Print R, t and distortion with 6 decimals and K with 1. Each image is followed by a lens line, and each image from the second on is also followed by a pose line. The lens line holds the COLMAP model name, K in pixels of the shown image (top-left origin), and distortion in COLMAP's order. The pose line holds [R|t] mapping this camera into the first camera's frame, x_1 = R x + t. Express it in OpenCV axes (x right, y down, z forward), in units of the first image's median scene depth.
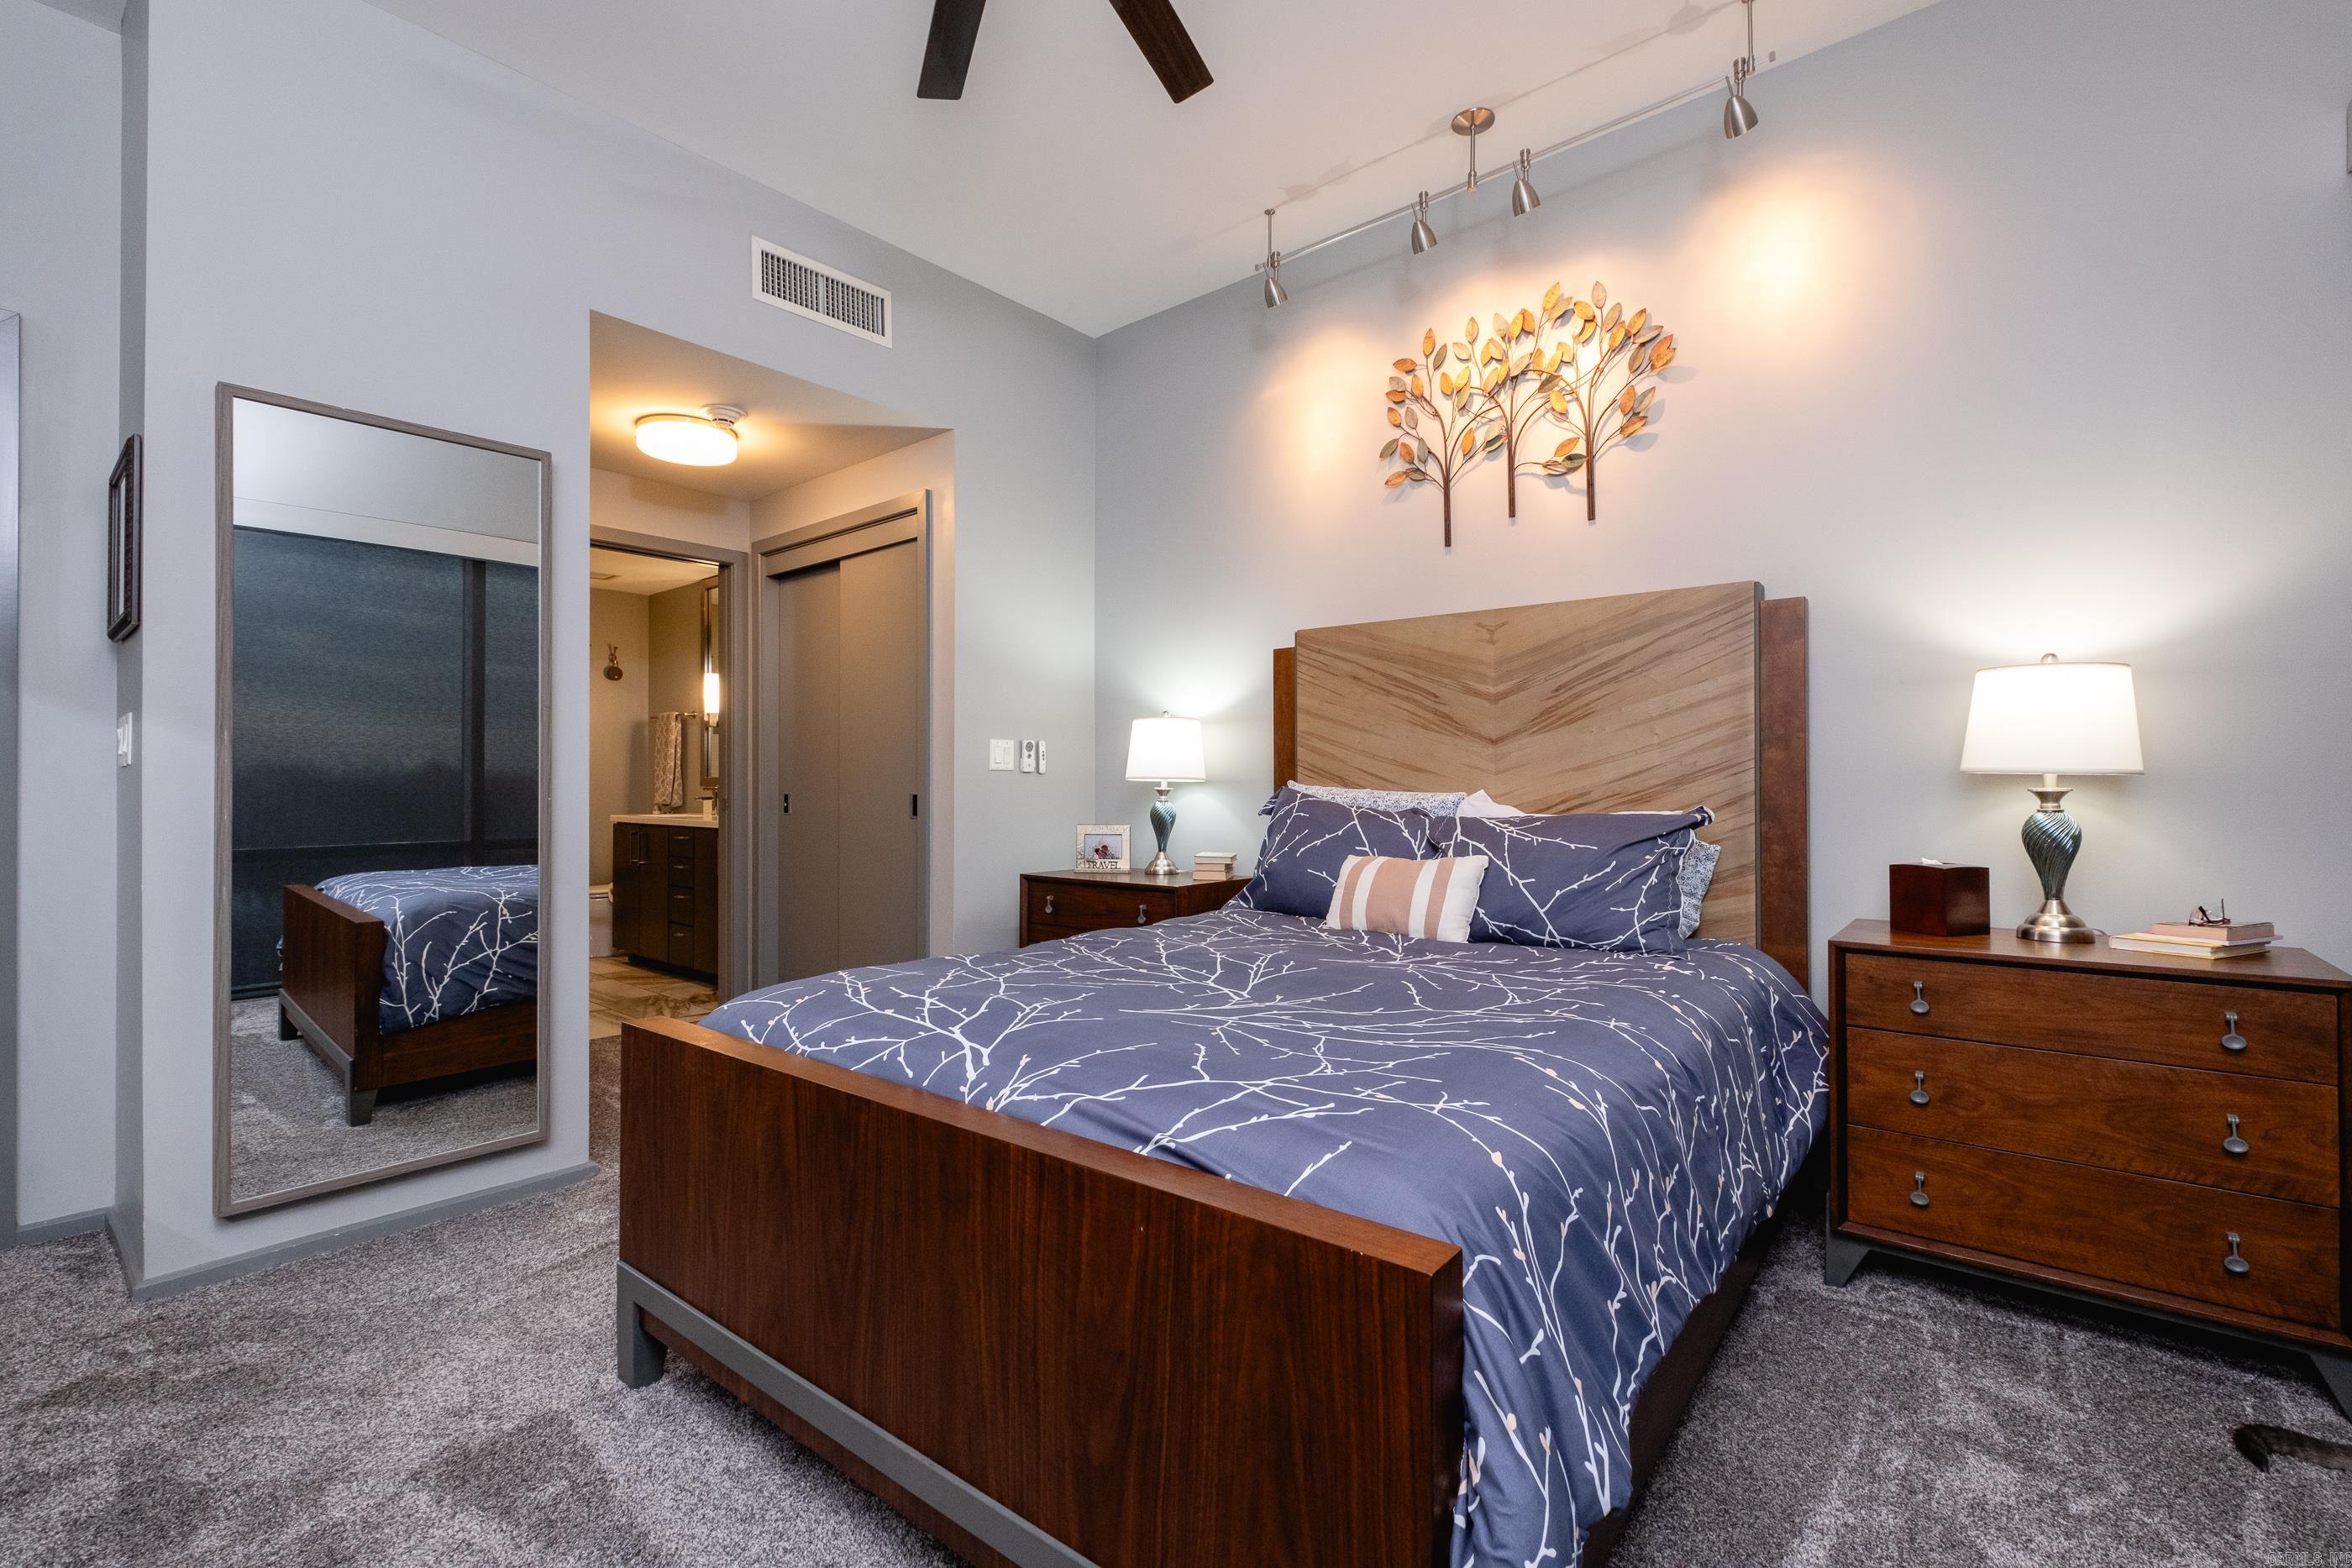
lens RADIAL K [[1030.7, 0, 1157.1], [0, 1030.7, 776.7], [0, 0, 1]] dist [0.005987, -0.005196]
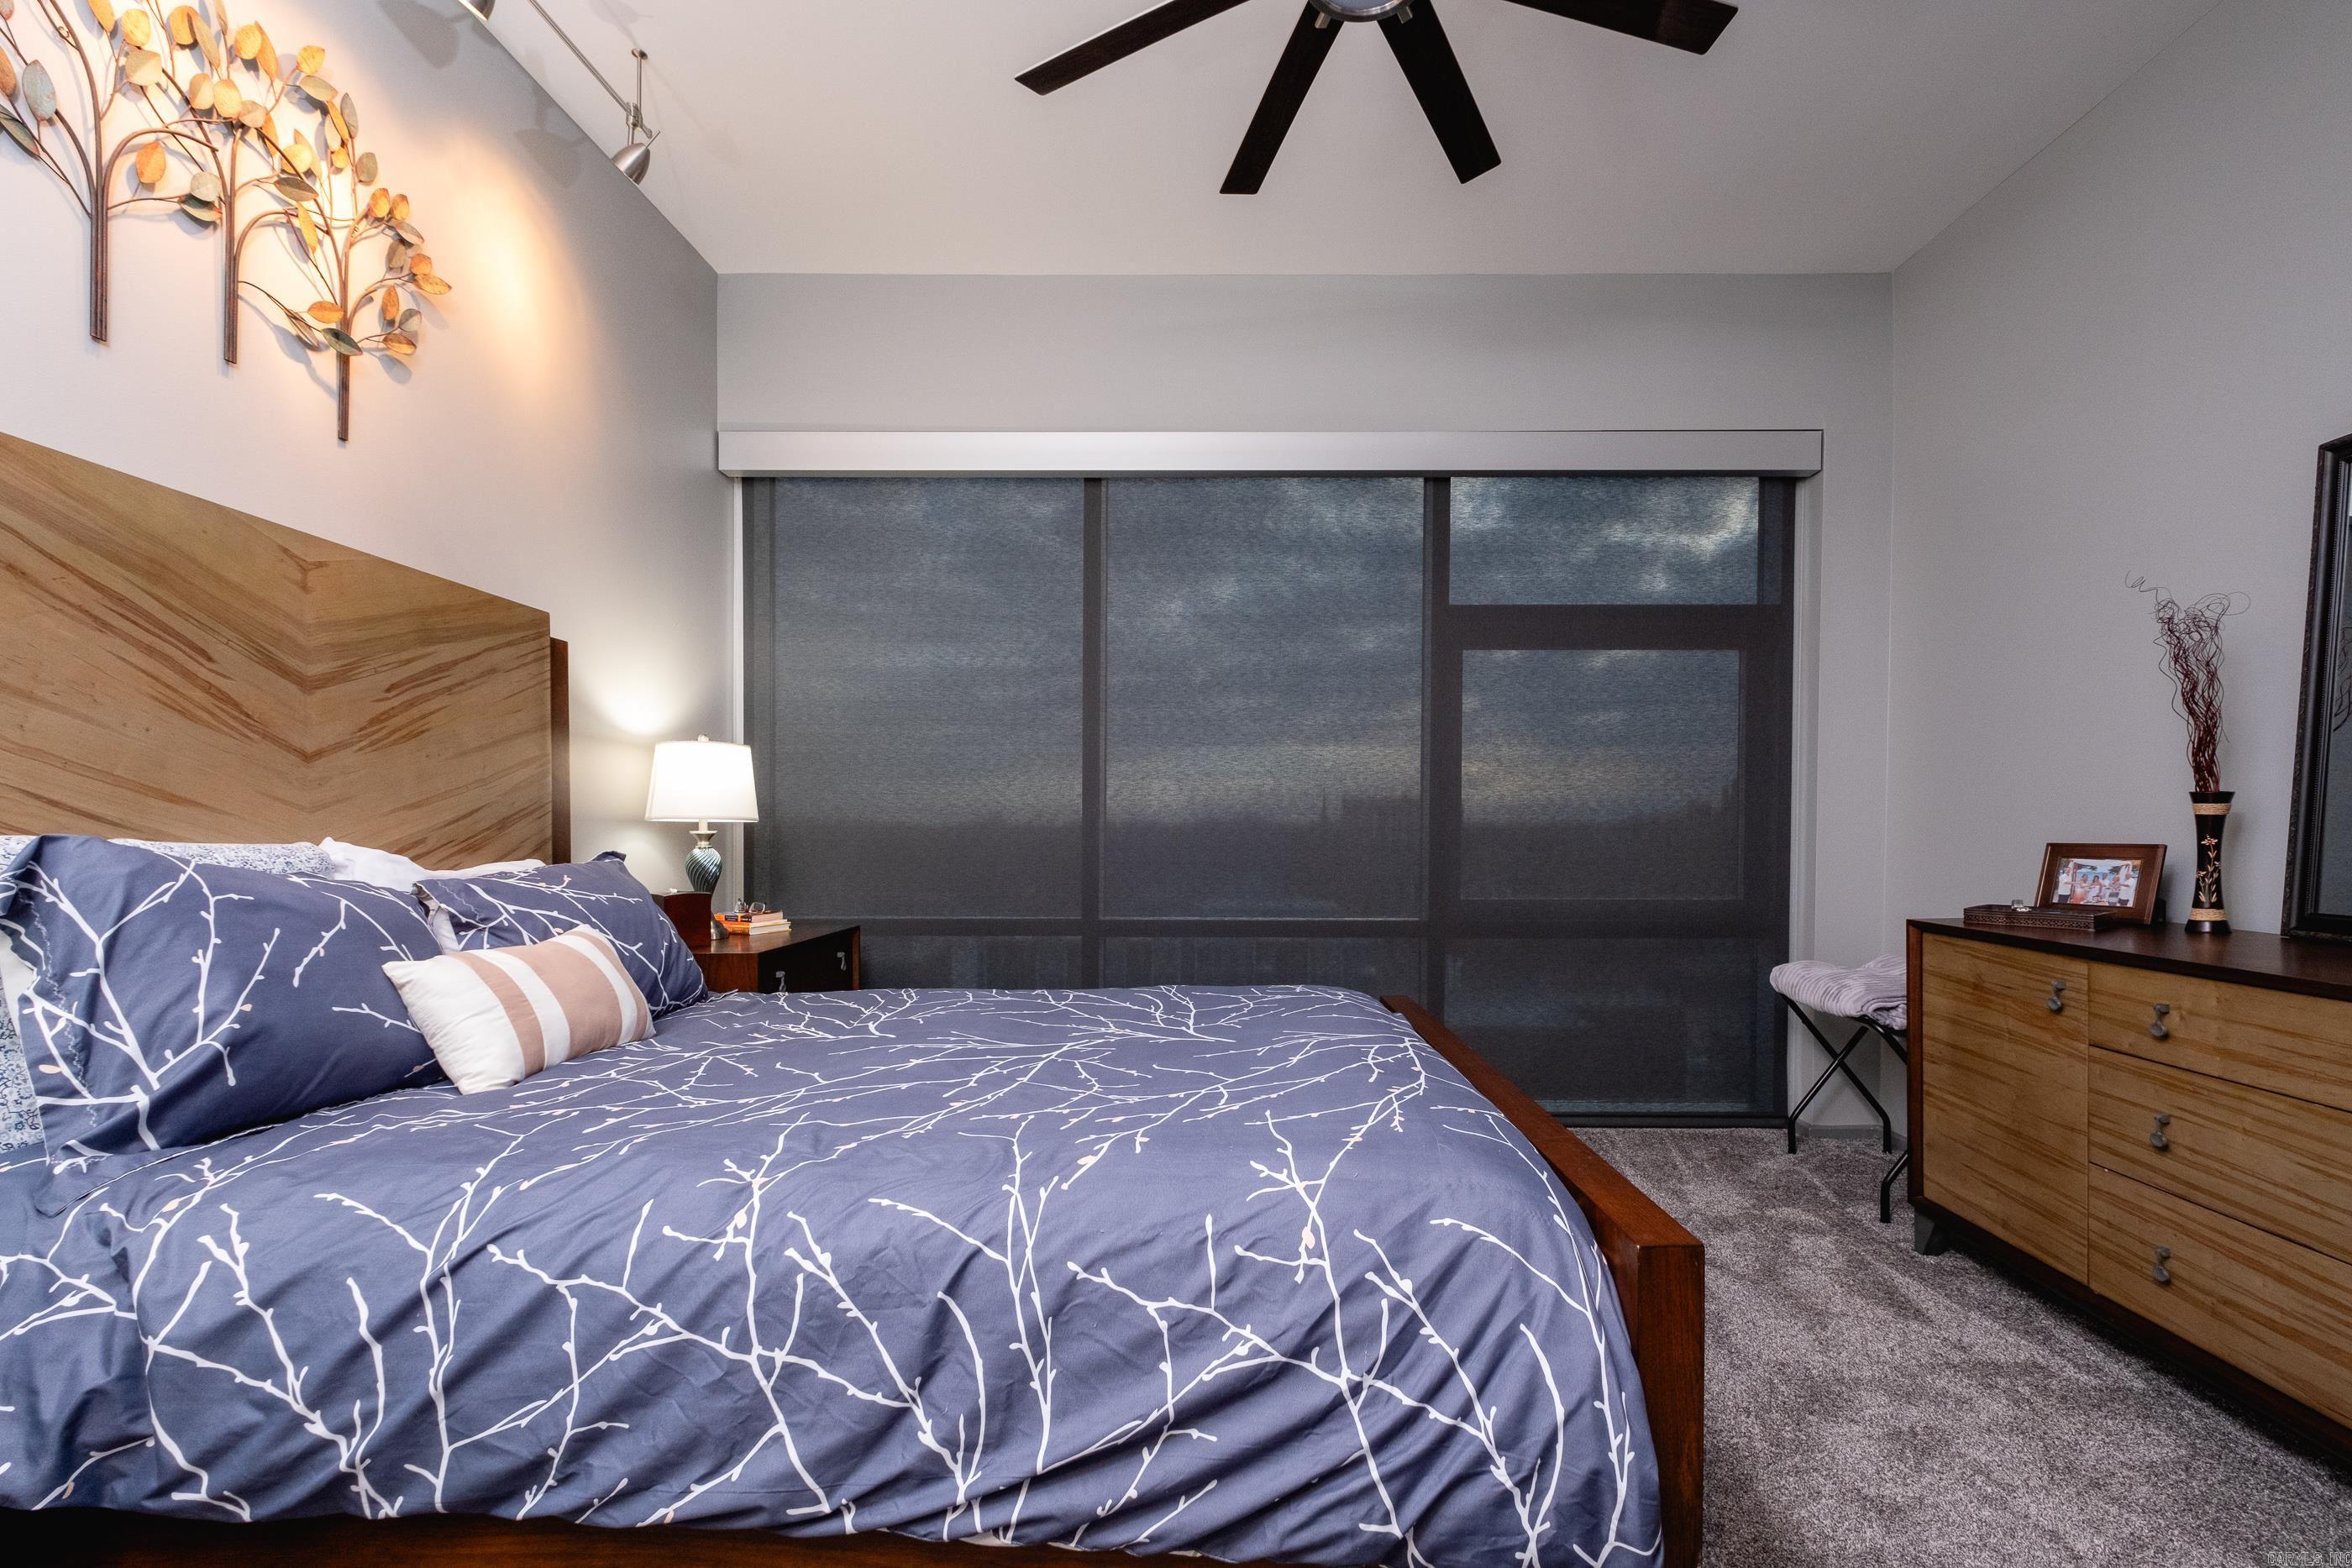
lens RADIAL K [[1030.7, 0, 1231.1], [0, 1030.7, 840.9], [0, 0, 1]] dist [0.005987, -0.005196]
pose [[-0.657642, -0.023525, 0.752963, -0.474537], [-0.026906, 0.999608, 0.007731, -0.003597], [-0.752850, -0.015175, -0.658017, 0.973567]]
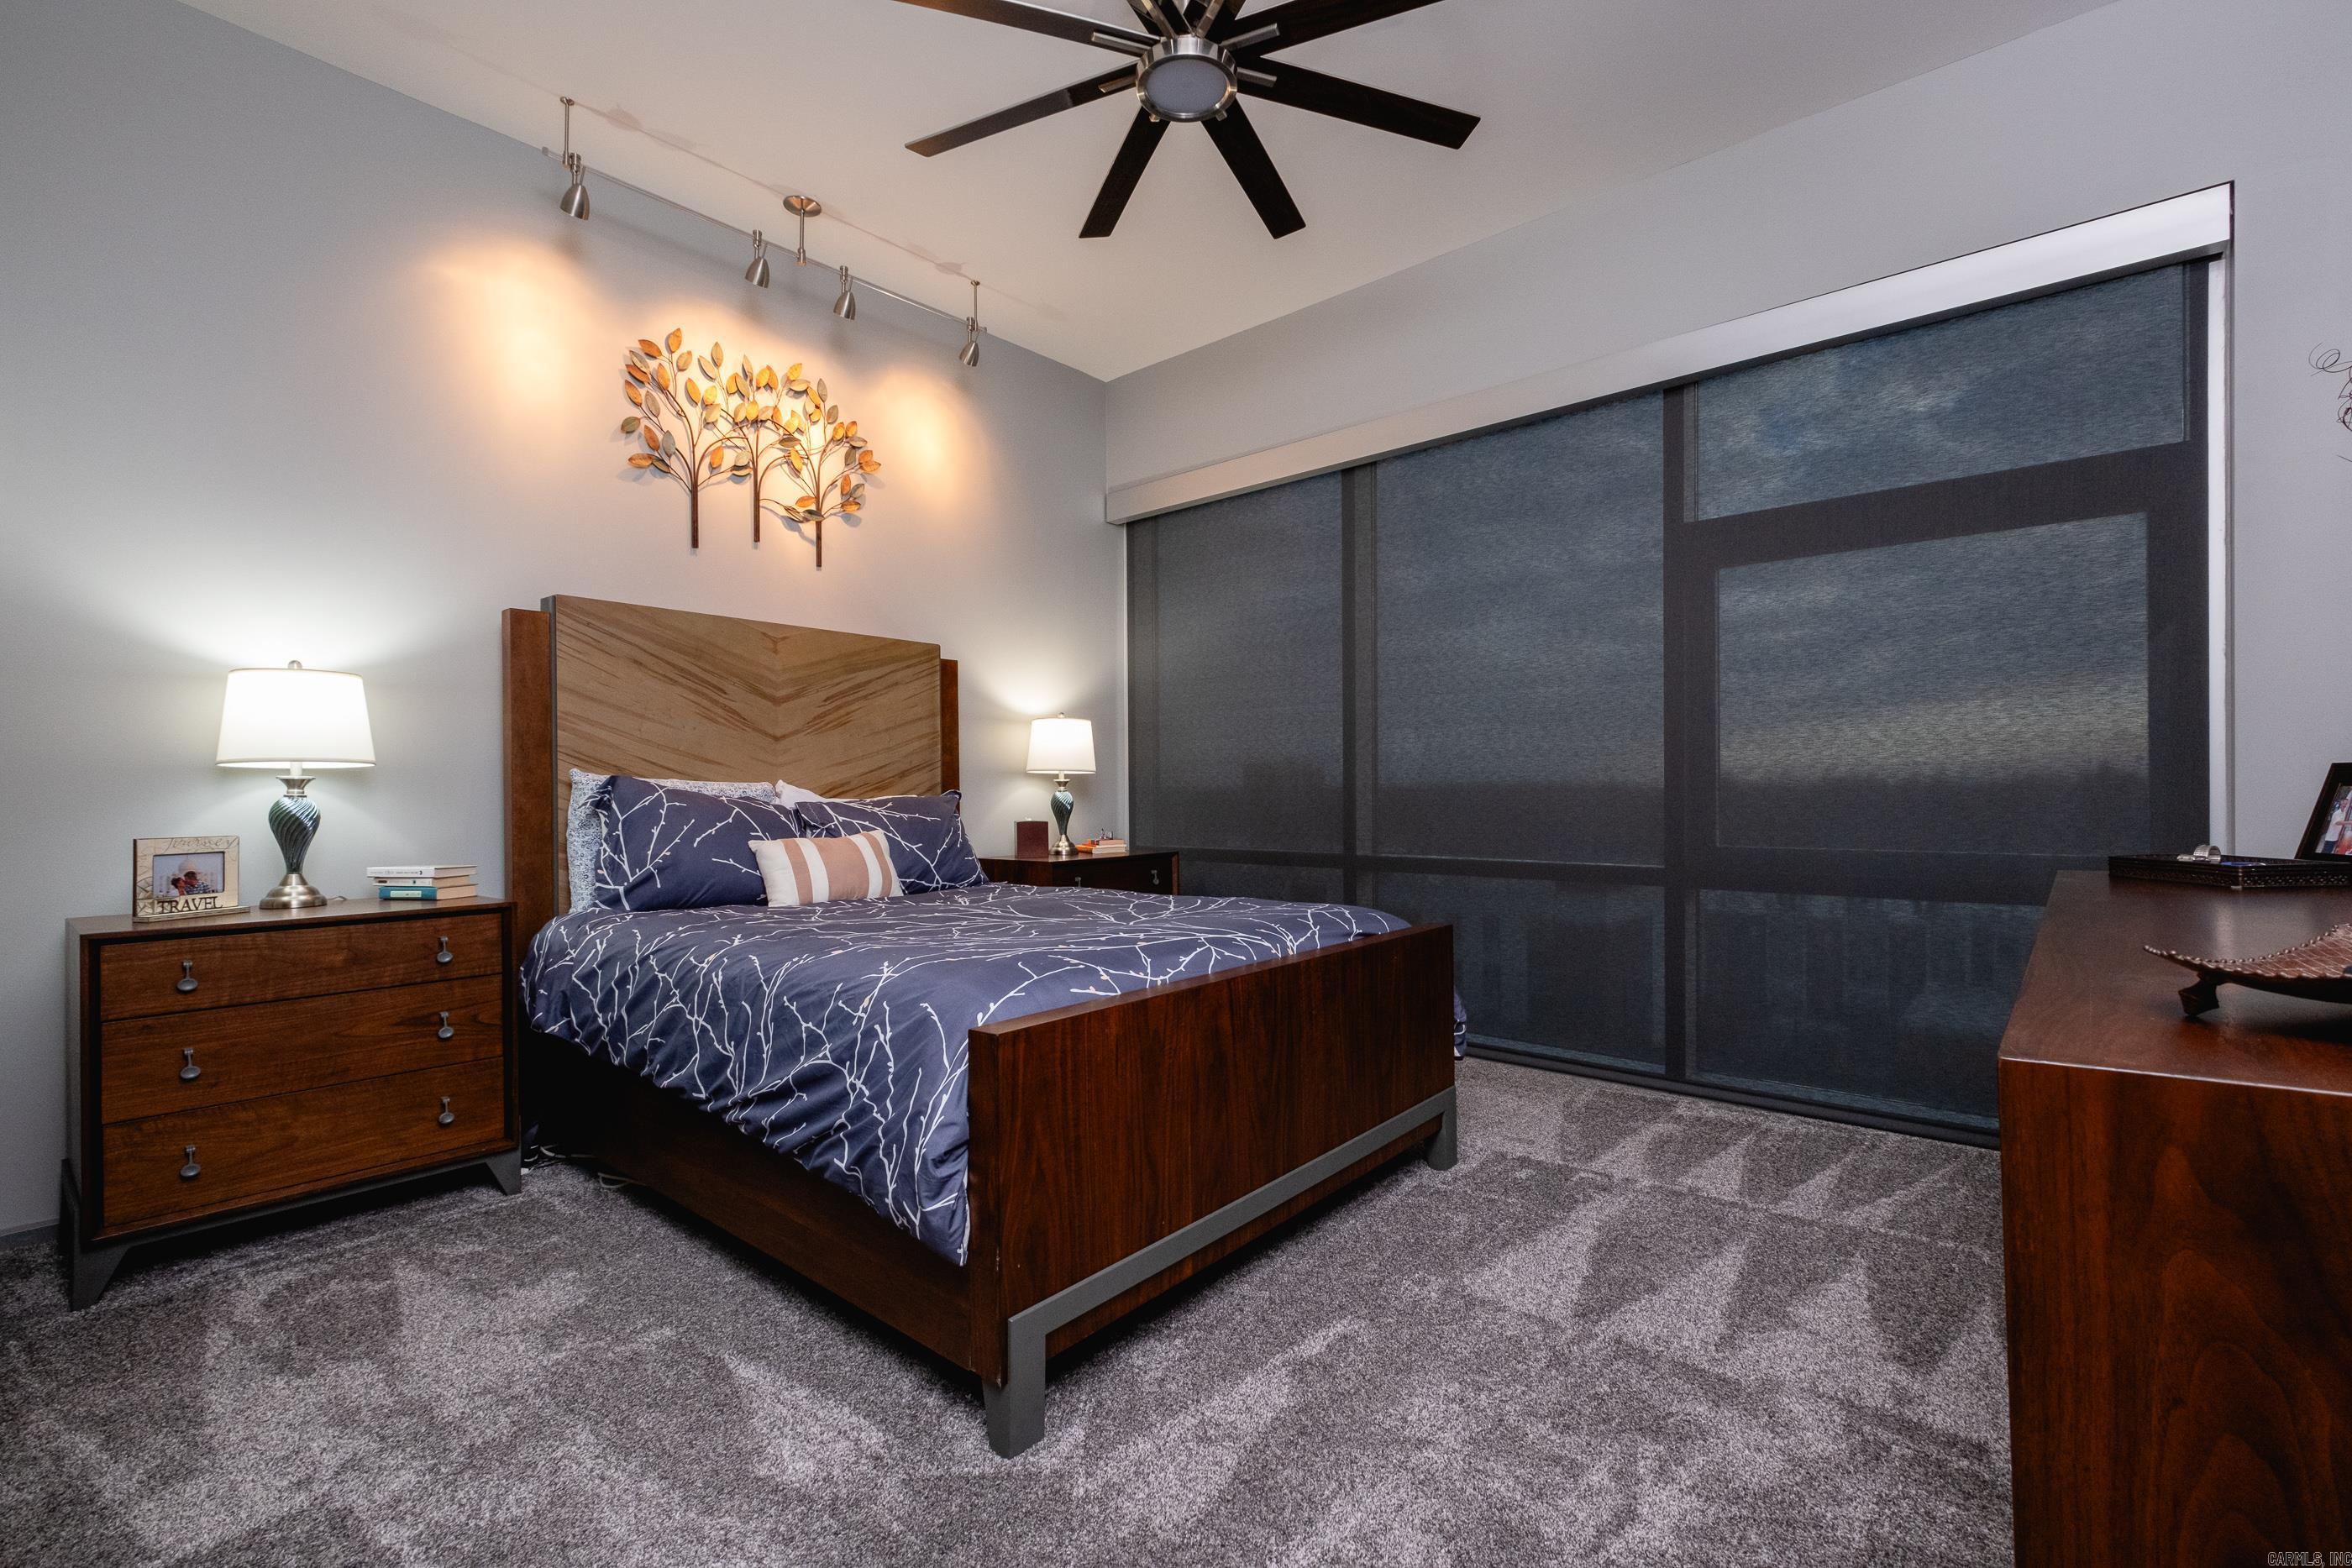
lens RADIAL K [[1030.7, 0, 1195.3], [0, 1030.7, 789.9], [0, 0, 1]] dist [0.005987, -0.005196]
pose [[-0.007276, -0.011252, 0.999910, -0.826877], [-0.015334, 0.999820, 0.011140, 0.004027], [-0.999856, -0.015252, -0.007447, 0.527461]]
